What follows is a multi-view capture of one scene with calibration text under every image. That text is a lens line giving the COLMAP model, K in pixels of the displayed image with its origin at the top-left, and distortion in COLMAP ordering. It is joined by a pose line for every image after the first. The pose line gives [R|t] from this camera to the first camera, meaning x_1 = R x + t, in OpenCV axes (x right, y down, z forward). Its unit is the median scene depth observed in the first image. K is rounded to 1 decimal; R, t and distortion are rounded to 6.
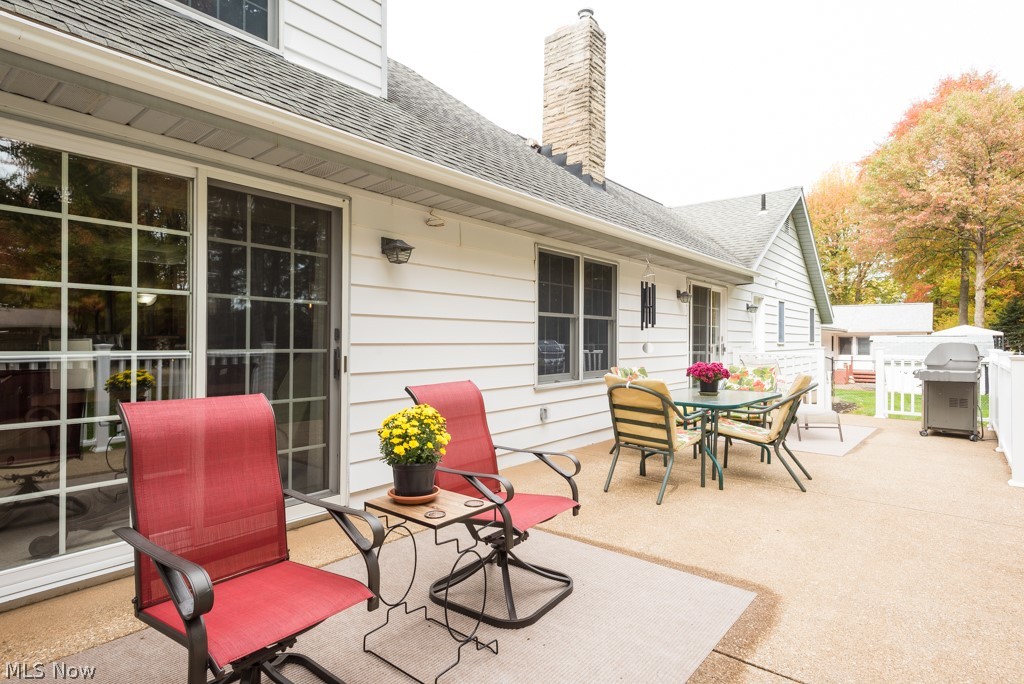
lens RADIAL K [[546.0, 0, 508.8], [0, 546.0, 344.3], [0, 0, 1]] dist [0.003884, 0.000932]
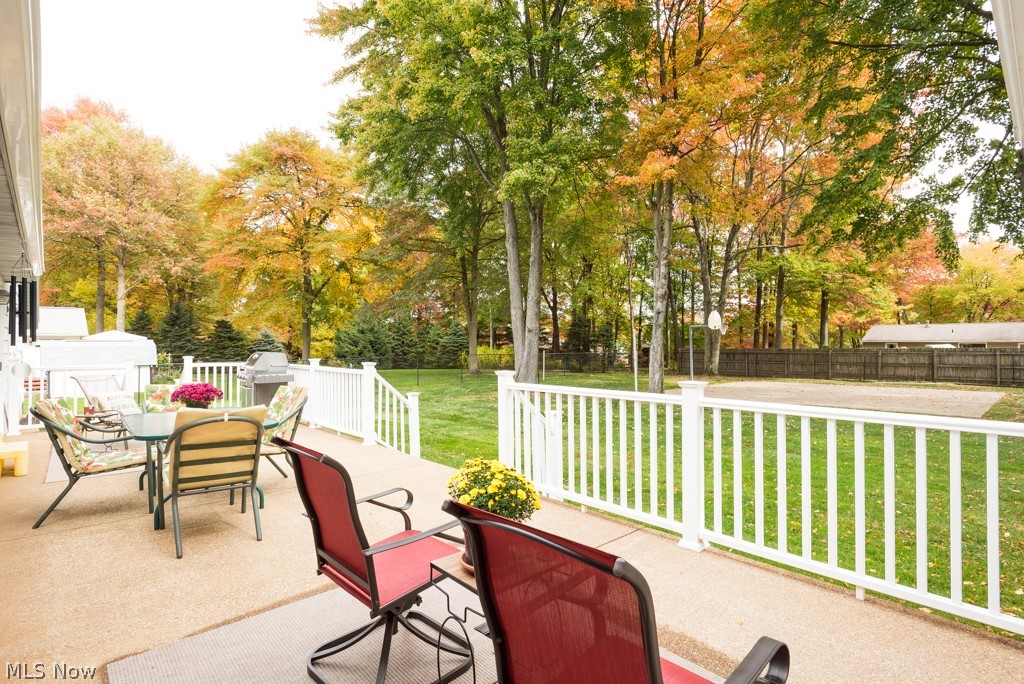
lens RADIAL K [[512.1, 0, 511.7], [0, 512.1, 337.9], [0, 0, 1]] dist [-0.002432, -0.000314]
pose [[0.134282, -0.000349, 0.990943, -0.514102], [0.015679, 0.999876, -0.001773, -0.041486], [-0.990819, 0.015775, 0.134271, 0.439652]]
